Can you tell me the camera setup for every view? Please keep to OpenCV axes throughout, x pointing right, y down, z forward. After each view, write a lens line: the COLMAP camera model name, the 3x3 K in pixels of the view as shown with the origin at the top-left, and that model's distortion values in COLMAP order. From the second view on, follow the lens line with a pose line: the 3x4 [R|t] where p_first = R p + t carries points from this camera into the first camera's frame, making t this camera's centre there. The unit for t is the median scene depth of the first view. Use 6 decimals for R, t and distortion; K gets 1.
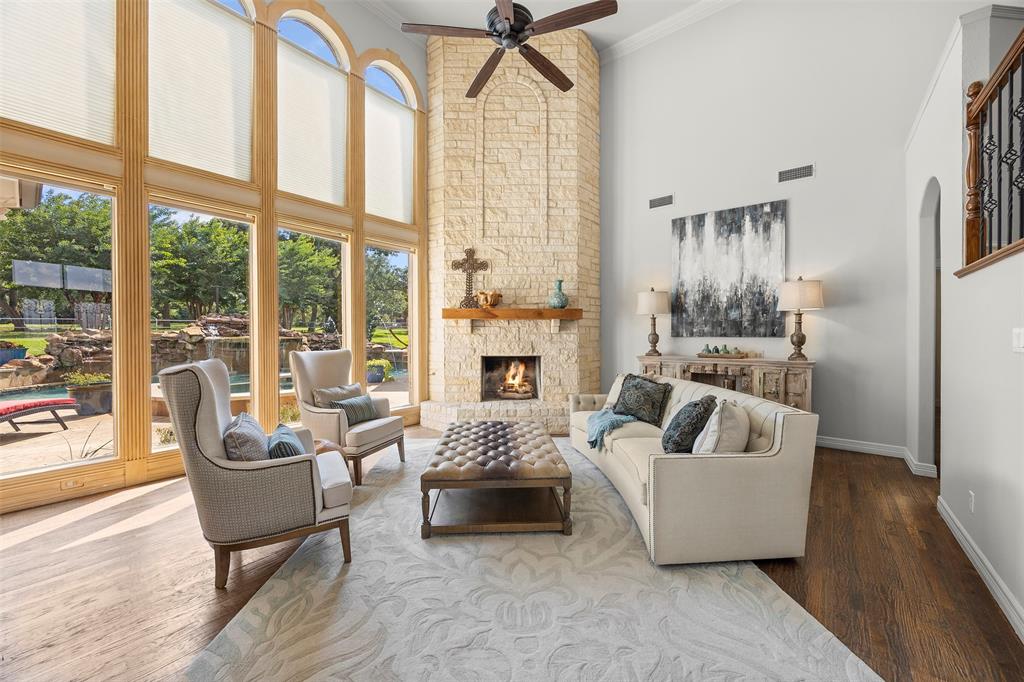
lens RADIAL K [[391.2, 0, 510.2], [0, 391.2, 335.5], [0, 0, 1]] dist [-0.003715, 0.000053]
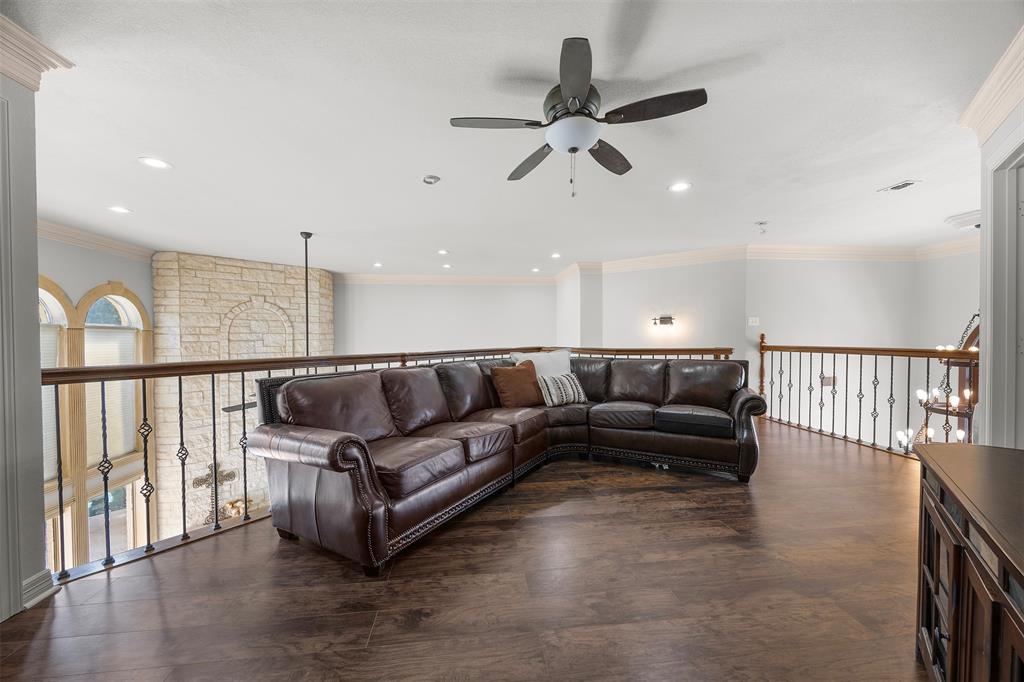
lens RADIAL K [[391.2, 0, 517.3], [0, 391.2, 343.1], [0, 0, 1]] dist [-0.003715, 0.000053]
pose [[0.694923, -0.010796, 0.719003, -0.290667], [0.003910, 0.999929, 0.011235, -0.559058], [-0.719073, -0.004997, 0.694916, -0.330148]]
